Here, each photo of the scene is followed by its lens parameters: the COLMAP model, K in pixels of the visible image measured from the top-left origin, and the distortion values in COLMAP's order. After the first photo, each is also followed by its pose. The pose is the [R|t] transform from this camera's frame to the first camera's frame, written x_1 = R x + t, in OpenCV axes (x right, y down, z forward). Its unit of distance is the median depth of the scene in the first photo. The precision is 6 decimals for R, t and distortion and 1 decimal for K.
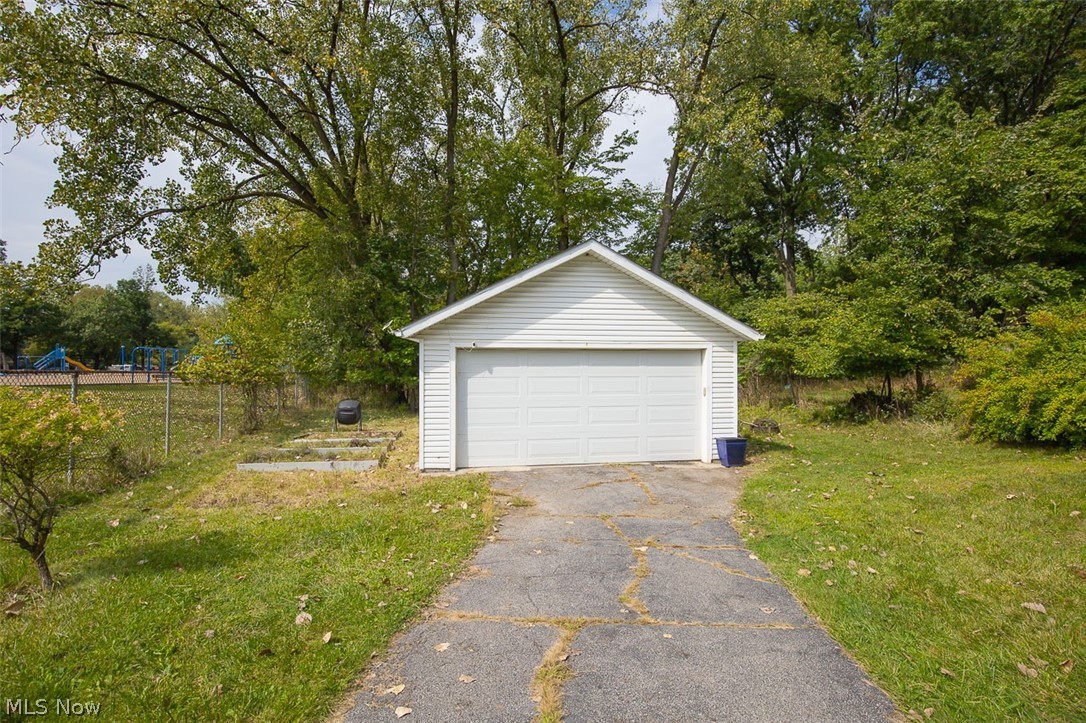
lens RADIAL K [[506.6, 0, 539.9], [0, 506.6, 357.7], [0, 0, 1]] dist [-0.004205, -0.000192]
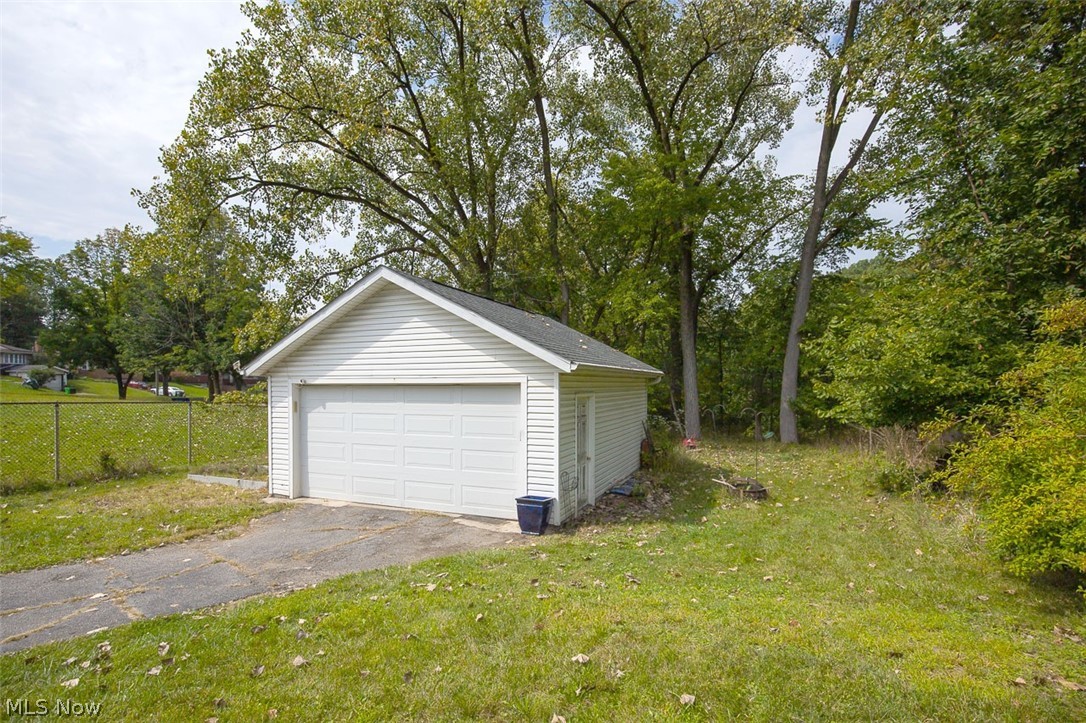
lens RADIAL K [[506.6, 0, 537.4], [0, 506.6, 400.7], [0, 0, 1]] dist [-0.004205, -0.000192]
pose [[0.851134, 0.012096, -0.524810, 0.813520], [0.002944, 0.999609, 0.027815, -0.012558], [0.524941, -0.025219, 0.850765, 0.352648]]
